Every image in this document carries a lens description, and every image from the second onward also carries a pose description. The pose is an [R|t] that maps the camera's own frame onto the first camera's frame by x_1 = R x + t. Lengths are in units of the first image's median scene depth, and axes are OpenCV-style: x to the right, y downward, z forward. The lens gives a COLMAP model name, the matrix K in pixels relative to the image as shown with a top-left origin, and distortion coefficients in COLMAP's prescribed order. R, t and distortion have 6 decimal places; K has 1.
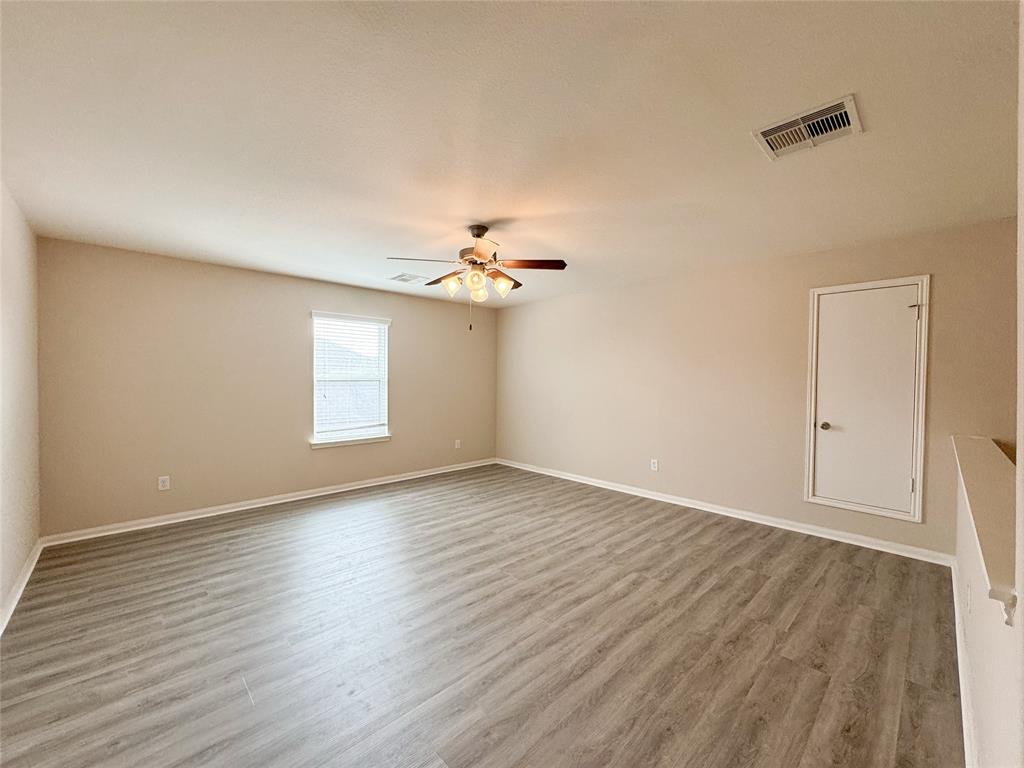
lens RADIAL K [[408.8, 0, 507.4], [0, 408.8, 381.8], [0, 0, 1]] dist [-0.005476, 0.001007]
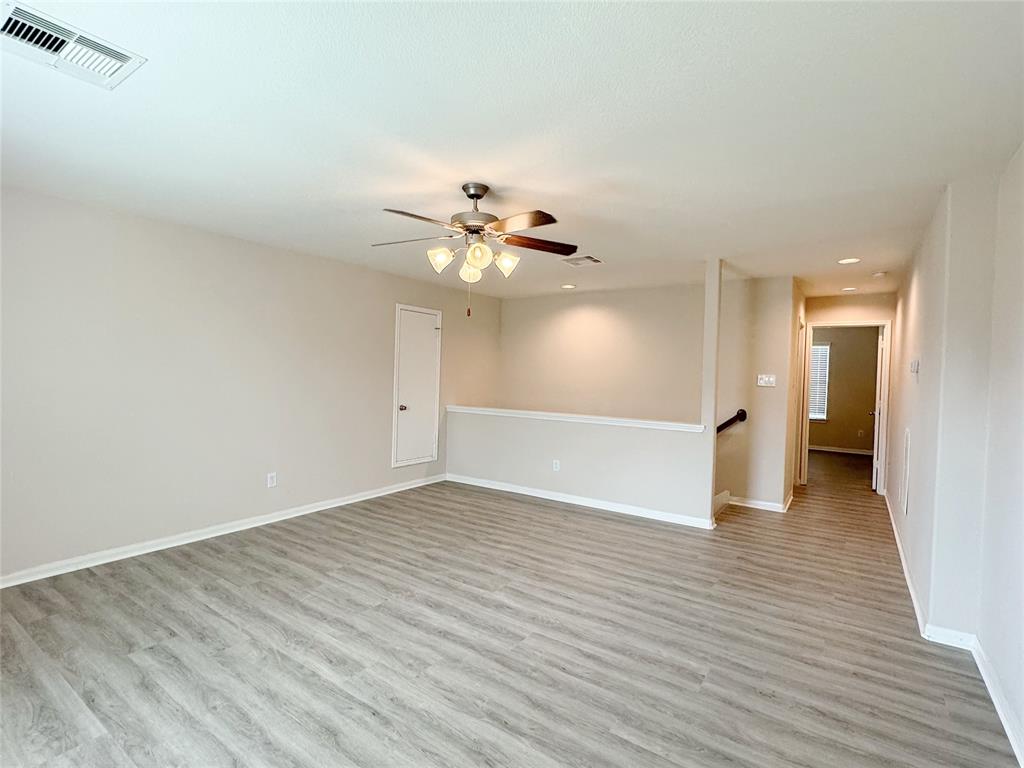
lens RADIAL K [[503.2, 0, 507.5], [0, 503.2, 385.6], [0, 0, 1]] dist [0.000518, -0.000498]
pose [[-0.205137, -0.038396, 0.977980, -0.911109], [-0.016339, 0.999225, 0.035803, -0.030296], [-0.978597, -0.008634, -0.205605, 0.998565]]
